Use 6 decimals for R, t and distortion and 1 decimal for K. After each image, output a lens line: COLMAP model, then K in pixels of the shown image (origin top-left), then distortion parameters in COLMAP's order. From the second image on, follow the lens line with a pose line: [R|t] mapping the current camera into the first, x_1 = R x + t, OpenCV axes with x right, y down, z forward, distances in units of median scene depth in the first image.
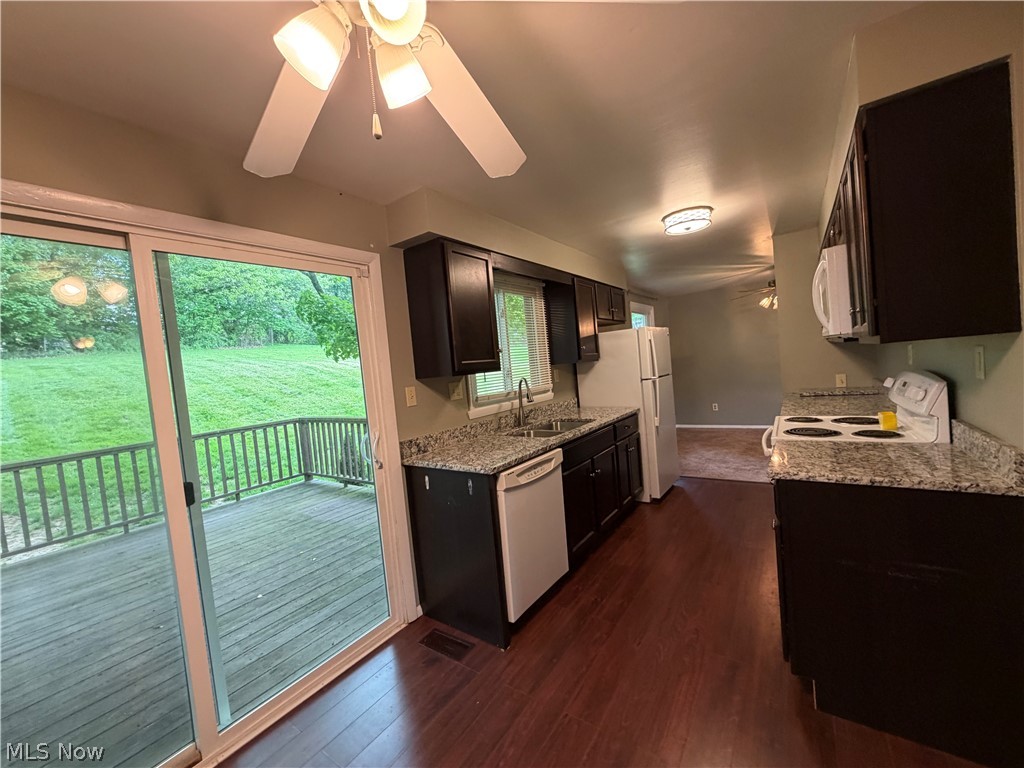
lens RADIAL K [[408.2, 0, 509.6], [0, 408.2, 383.0], [0, 0, 1]] dist [-0.000018, 0.000589]
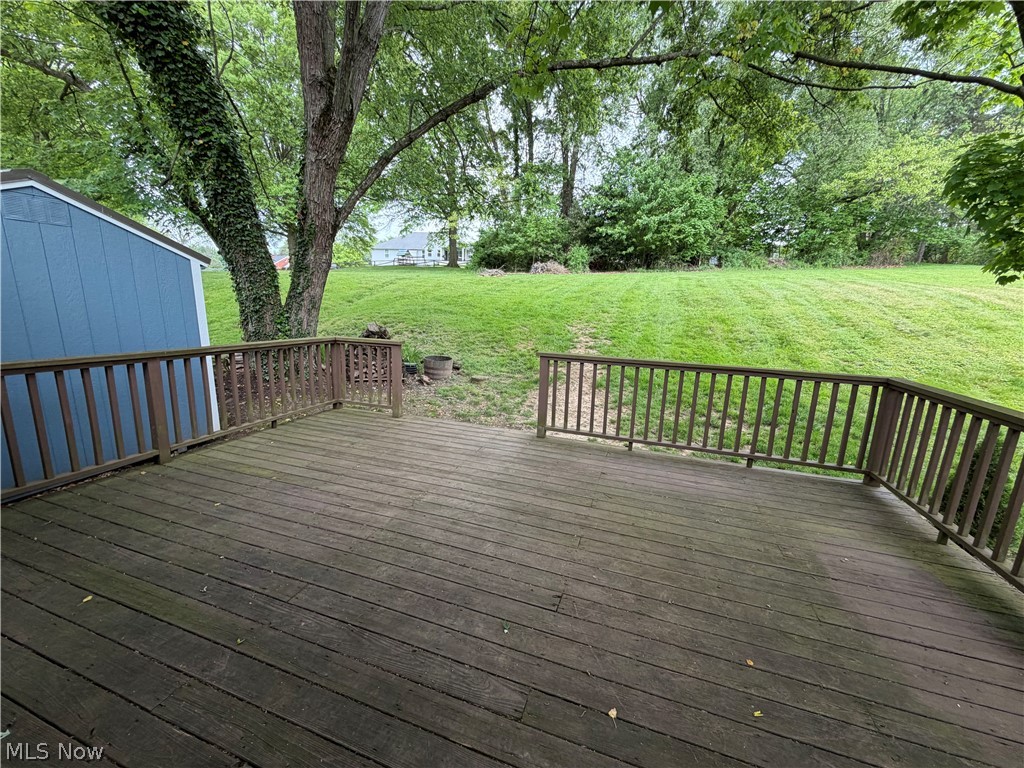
lens RADIAL K [[408.2, 0, 508.8], [0, 408.2, 382.9], [0, 0, 1]] dist [-0.000018, 0.000589]
pose [[0.270025, 0.279250, -0.921469, -0.257278], [-0.104254, 0.959873, 0.260338, -0.002530], [0.957192, 0.025769, 0.288303, 0.638876]]
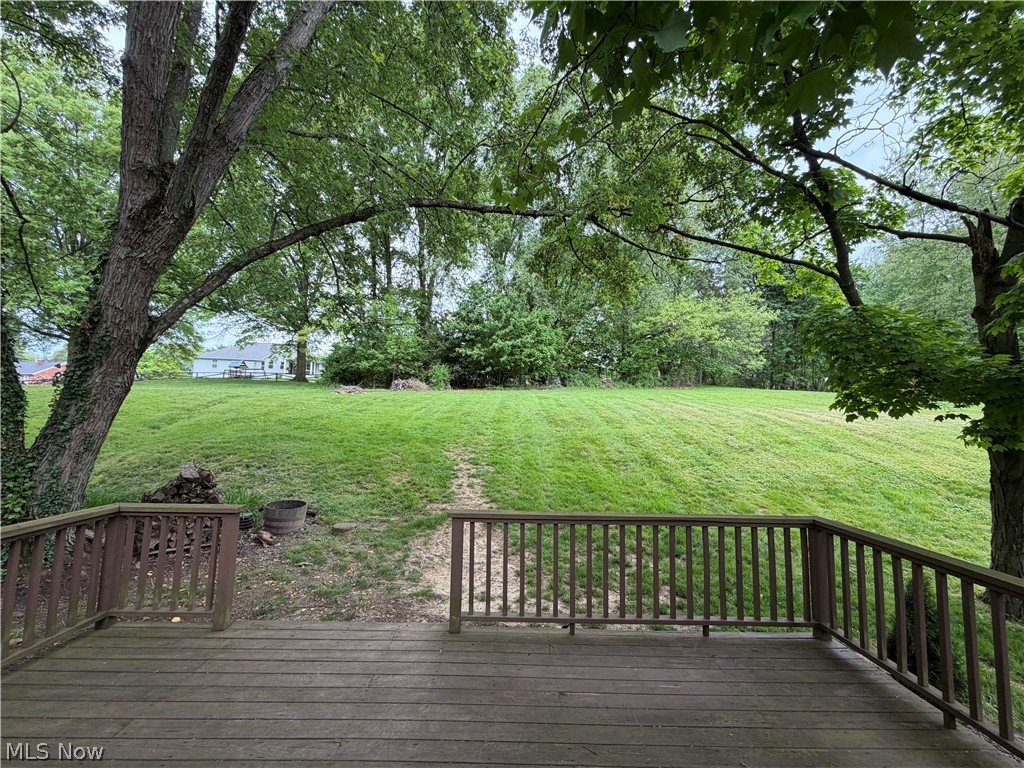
lens RADIAL K [[408.2, 0, 508.2], [0, 408.2, 383.7], [0, 0, 1]] dist [-0.000018, 0.000589]
pose [[0.581184, 0.029062, -0.813253, -0.588084], [-0.111078, 0.992842, -0.043901, -0.055215], [0.806156, 0.115849, 0.580252, 0.599228]]
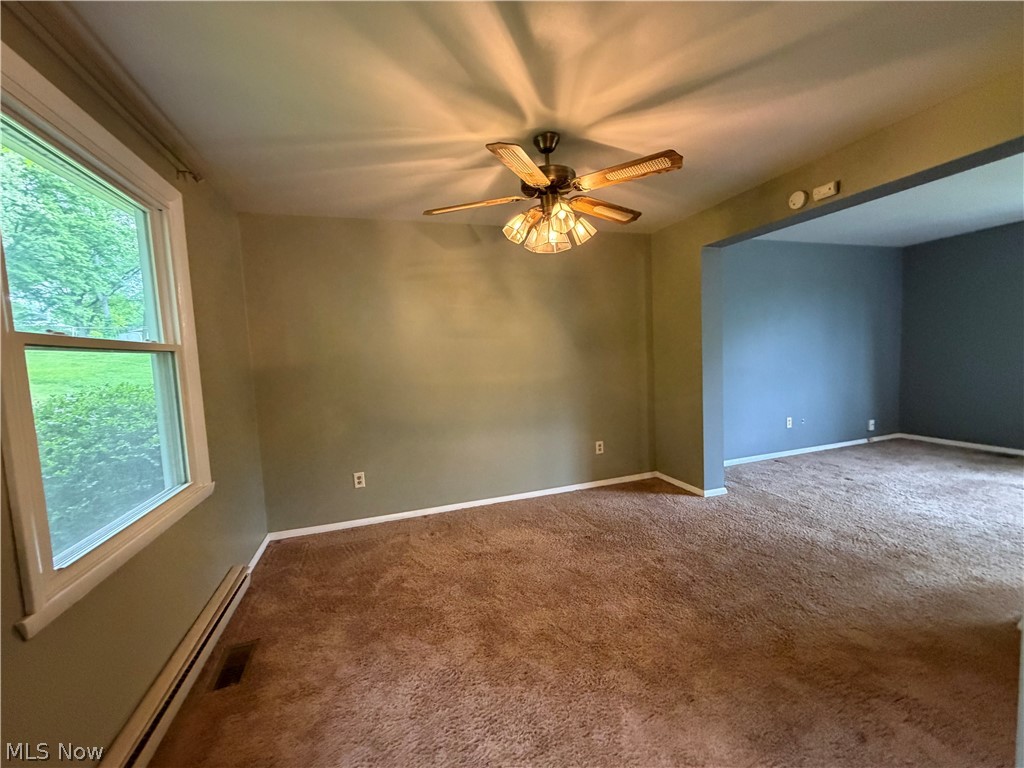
lens RADIAL K [[408.2, 0, 510.7], [0, 408.2, 382.7], [0, 0, 1]] dist [-0.000018, 0.000589]
pose [[0.600525, 0.001632, 0.799604, 0.534841], [0.027257, 0.999375, -0.022511, -0.074115], [-0.799141, 0.035313, 0.600105, 1.306834]]
